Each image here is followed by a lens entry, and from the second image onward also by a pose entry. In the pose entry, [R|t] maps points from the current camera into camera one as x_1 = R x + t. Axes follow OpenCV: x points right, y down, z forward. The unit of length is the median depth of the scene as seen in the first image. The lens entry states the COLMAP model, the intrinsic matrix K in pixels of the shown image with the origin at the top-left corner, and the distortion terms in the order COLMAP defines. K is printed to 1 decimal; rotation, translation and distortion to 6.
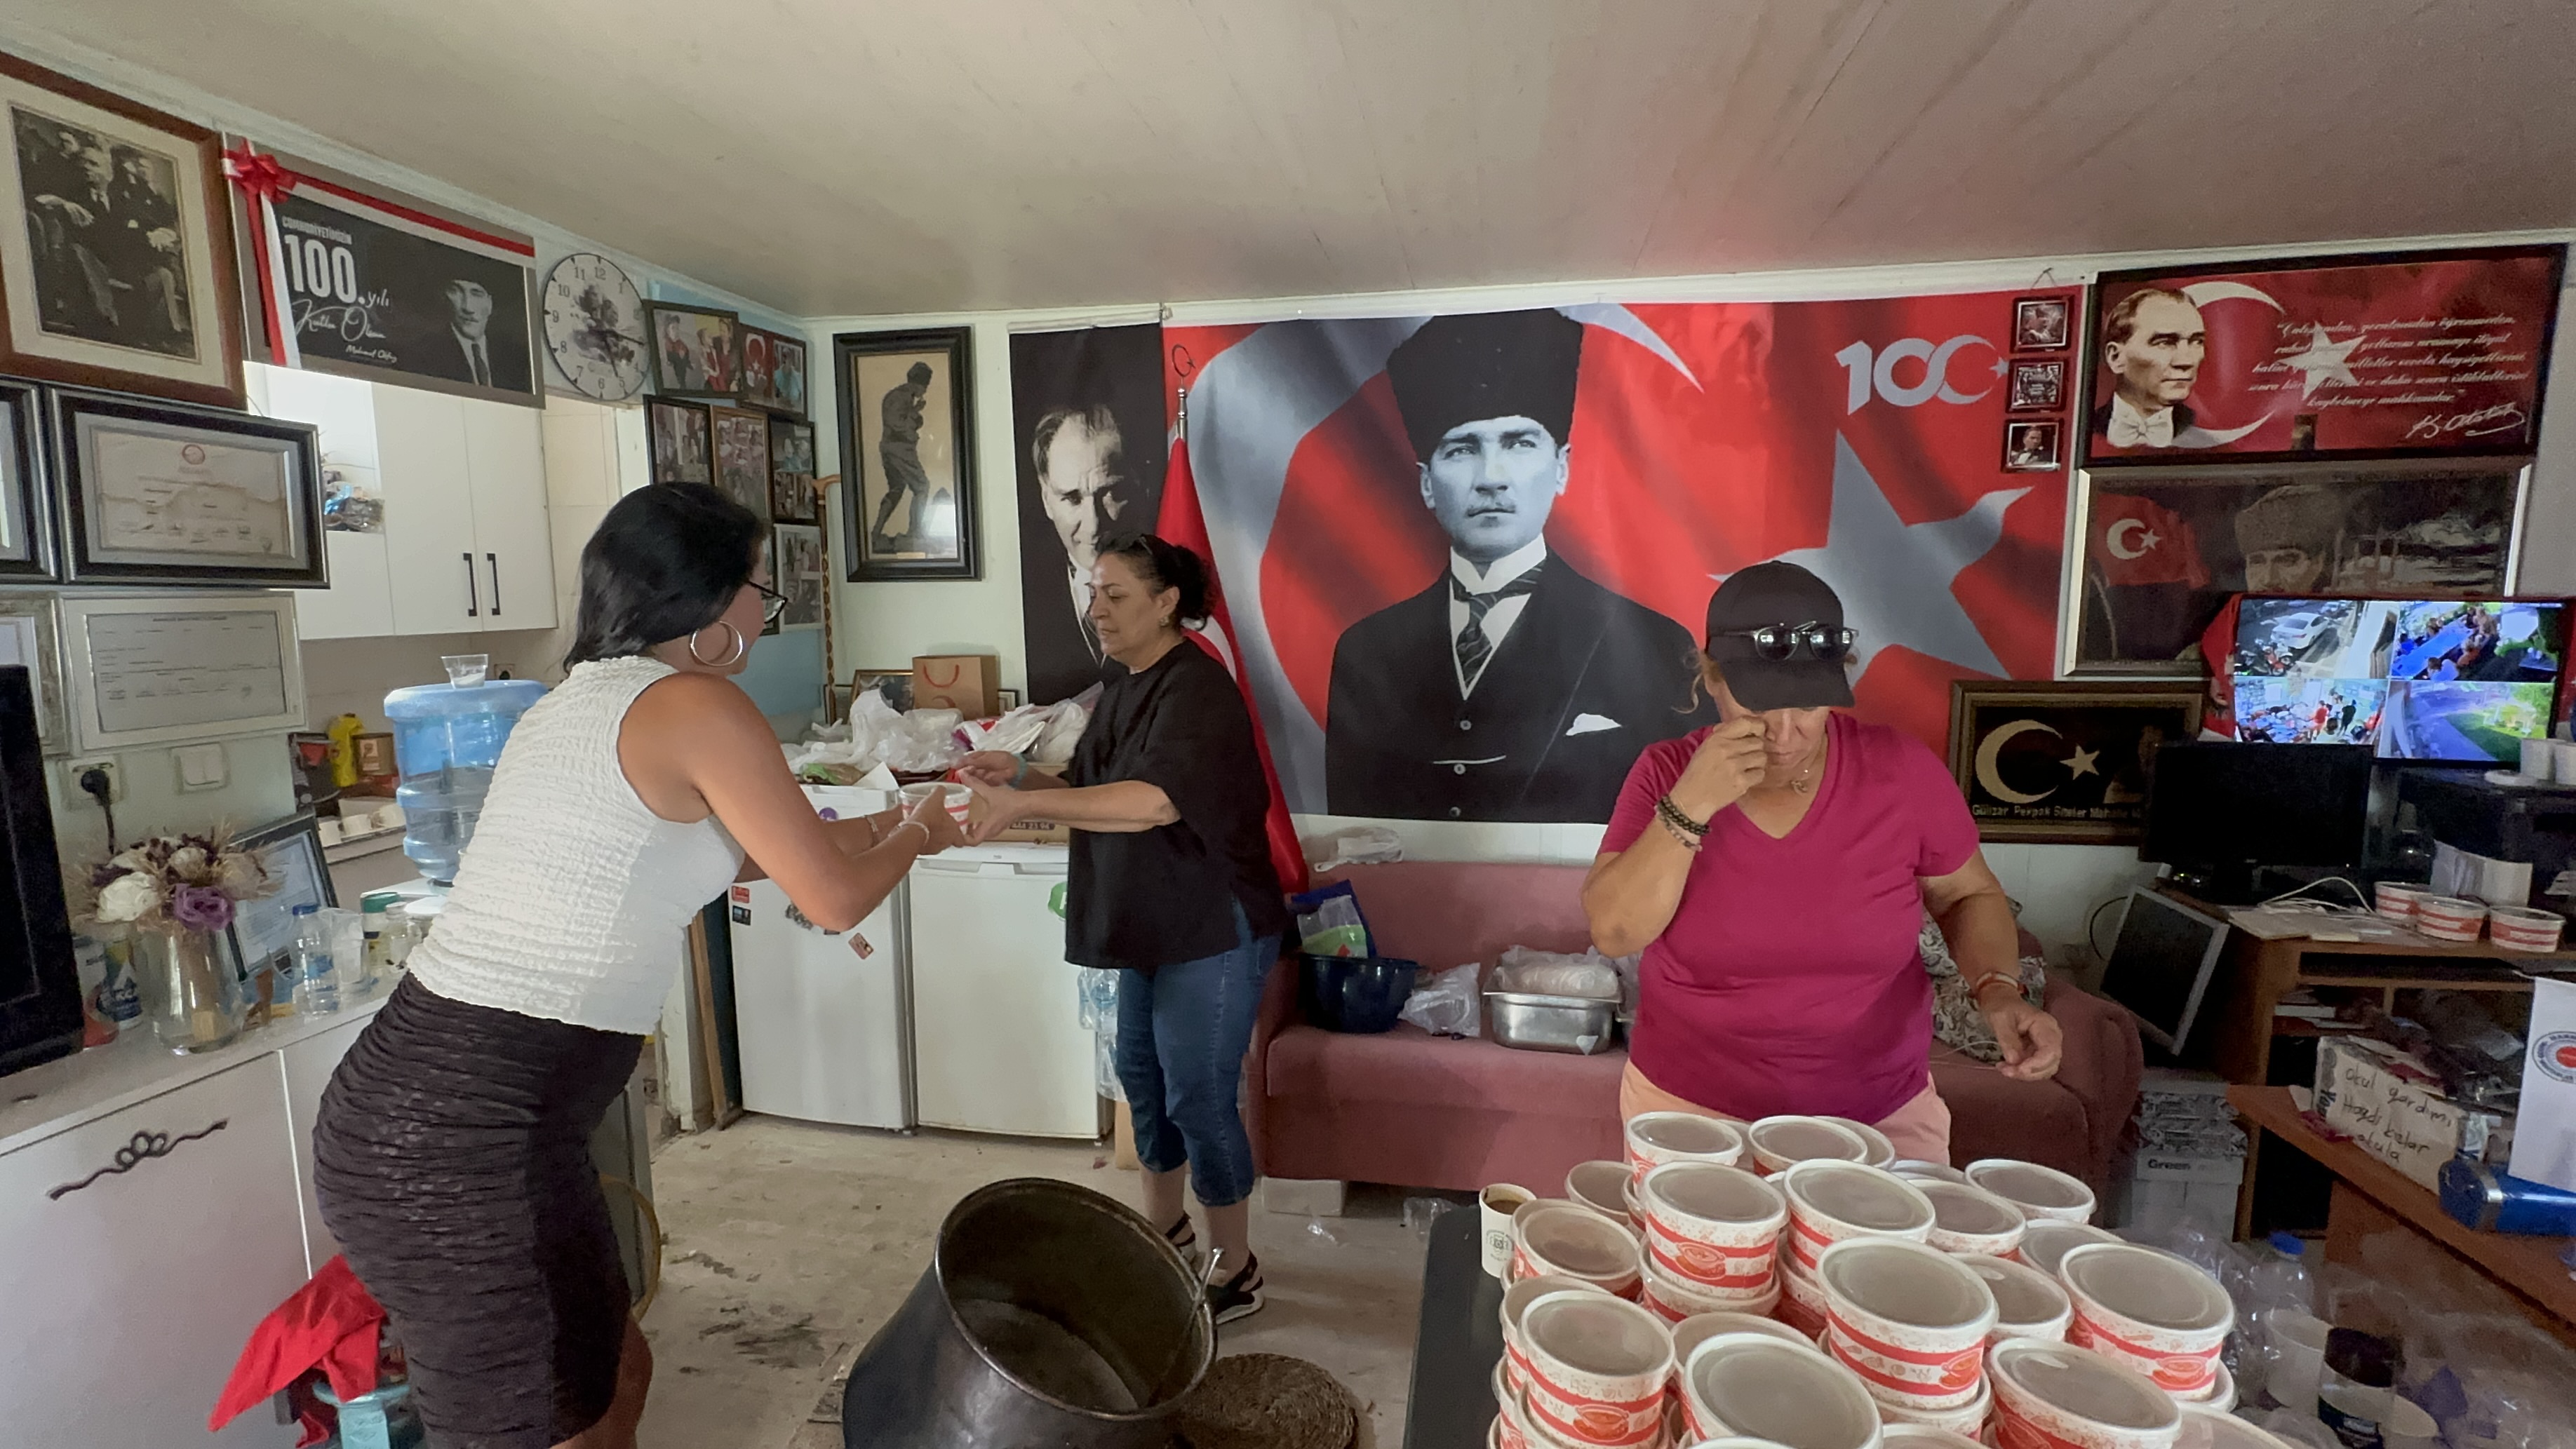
lens RADIAL K [[1125.7, 0, 1282.0], [0, 1125.7, 726.9], [0, 0, 1]] dist [-0.003112, 0.000885]
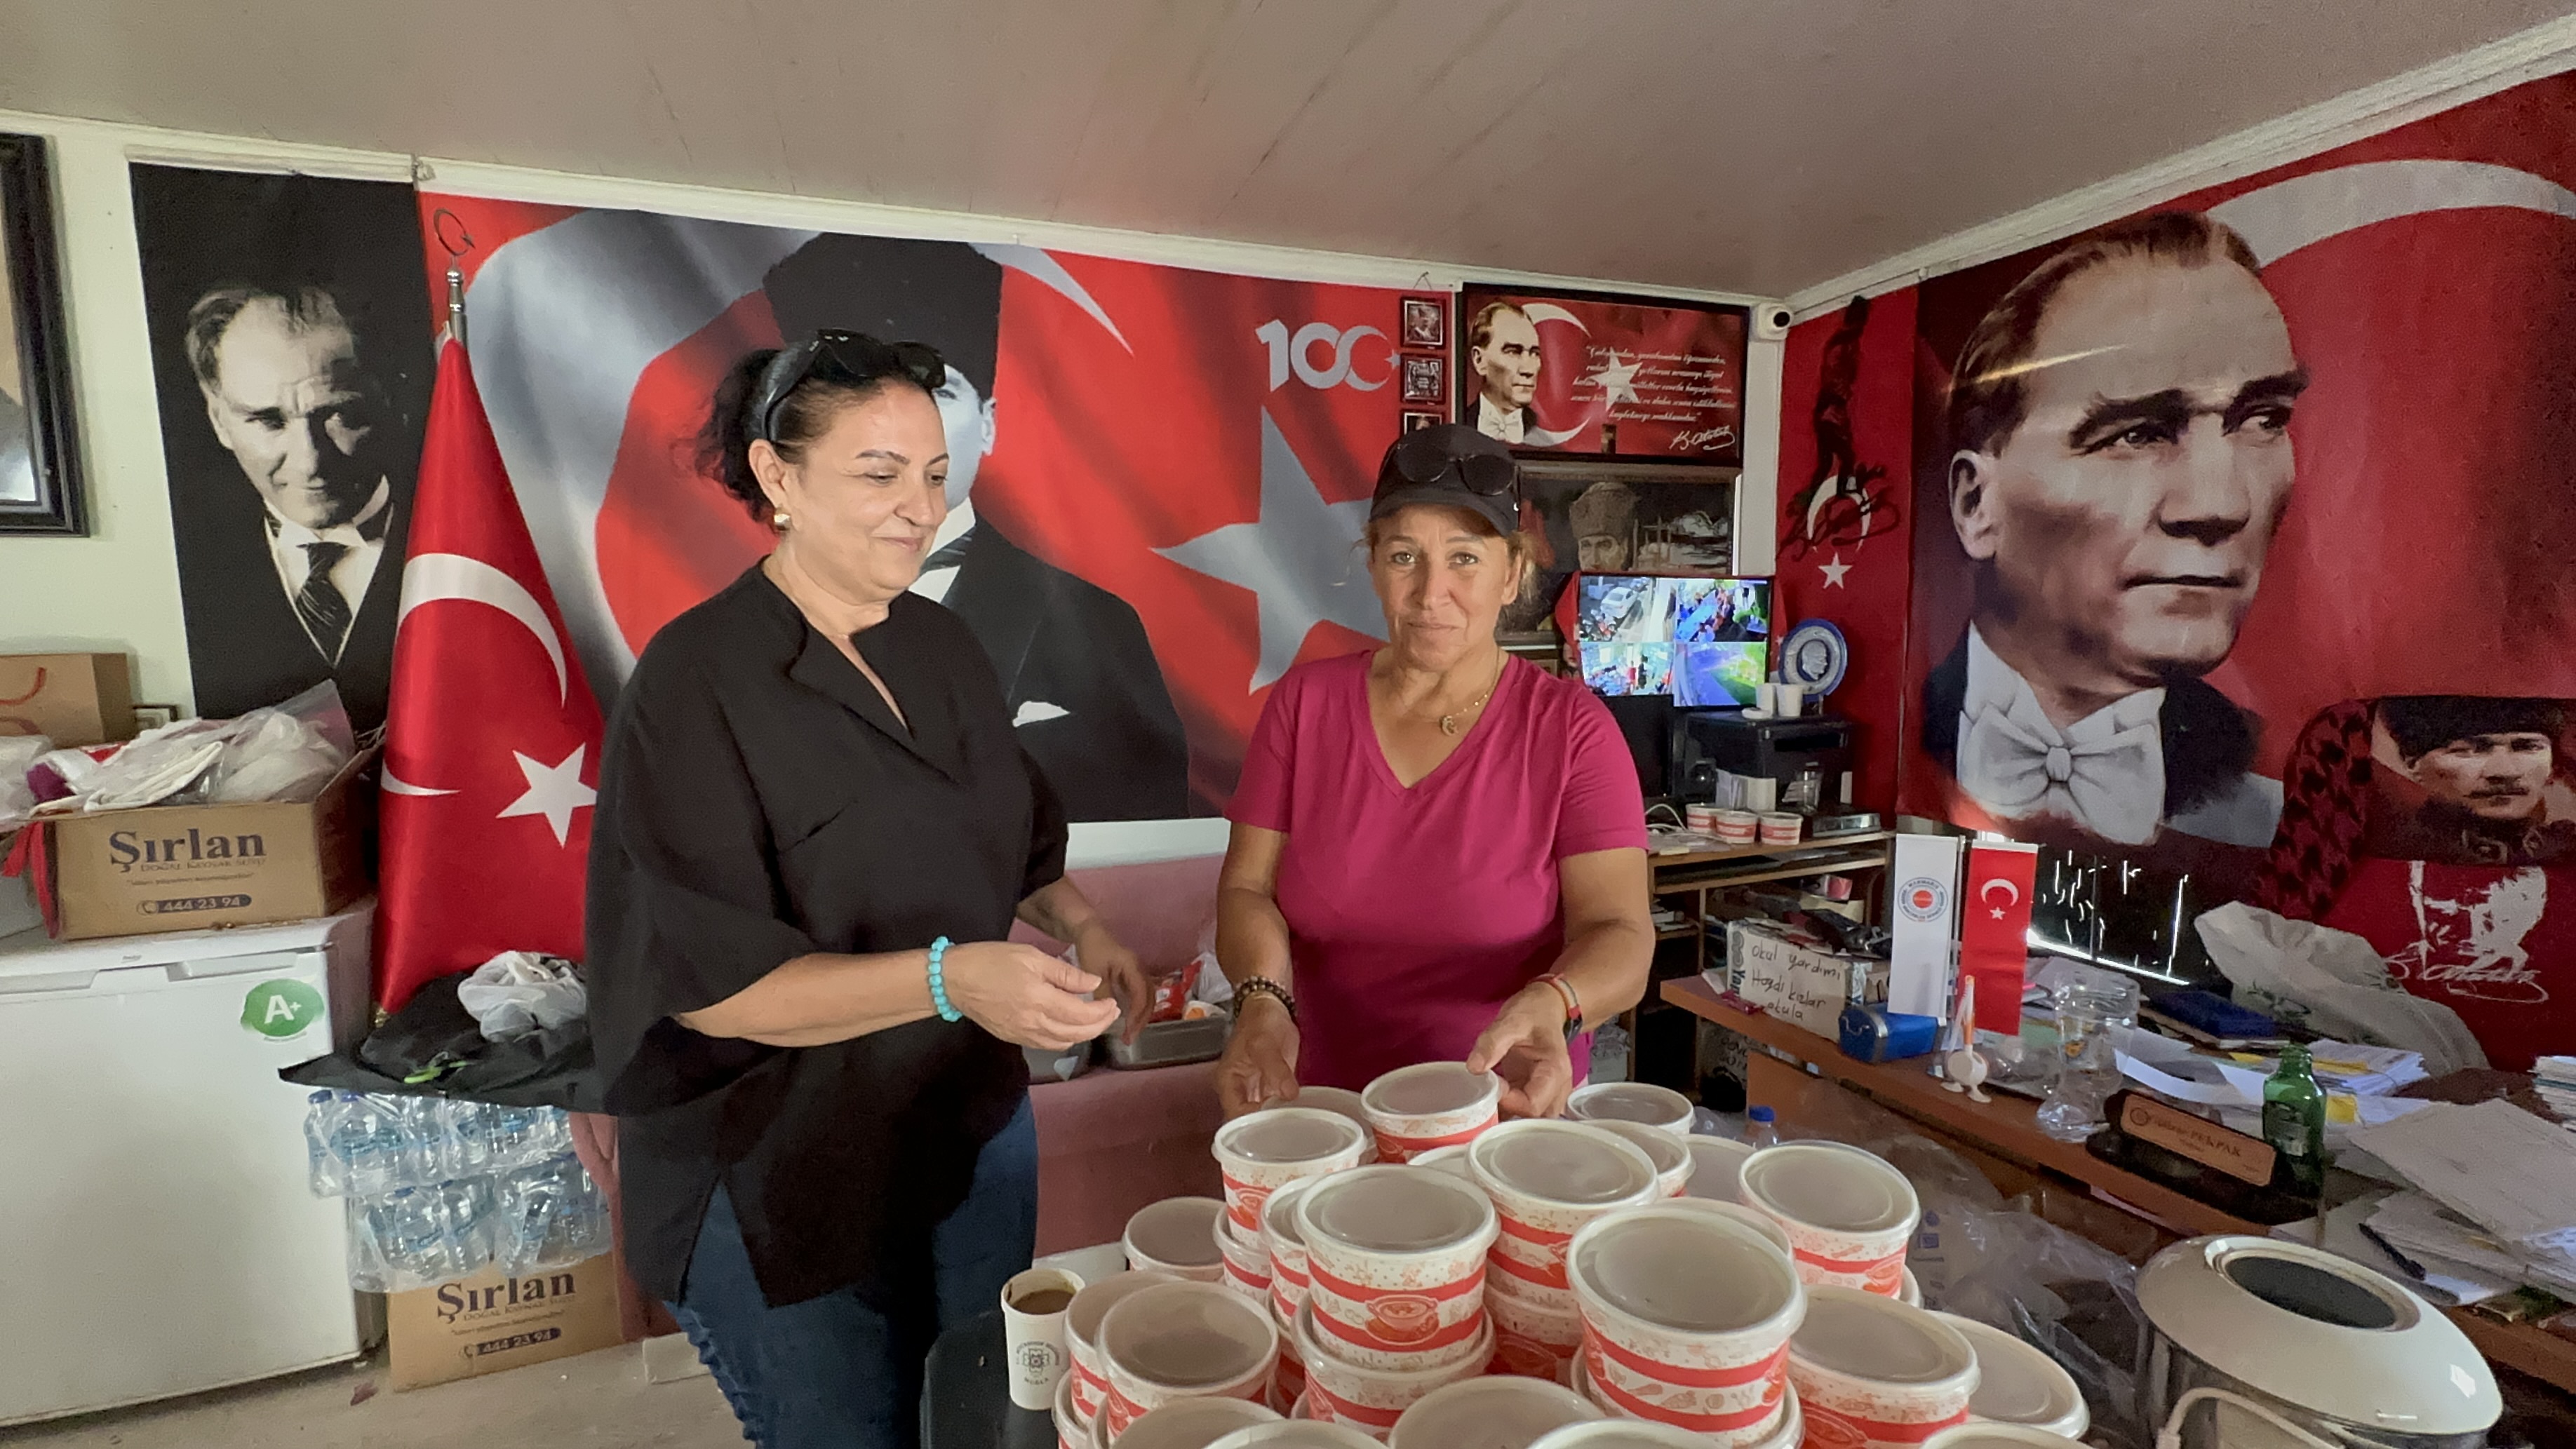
lens RADIAL K [[1125.7, 0, 1286.4], [0, 1125.7, 729.5], [0, 0, 1]] dist [-0.003112, 0.000885]
pose [[0.866194, -0.048746, 0.497325, 0.000248], [0.064962, 0.997770, -0.015347, 0.043673], [-0.495467, 0.045601, 0.867429, 0.143869]]
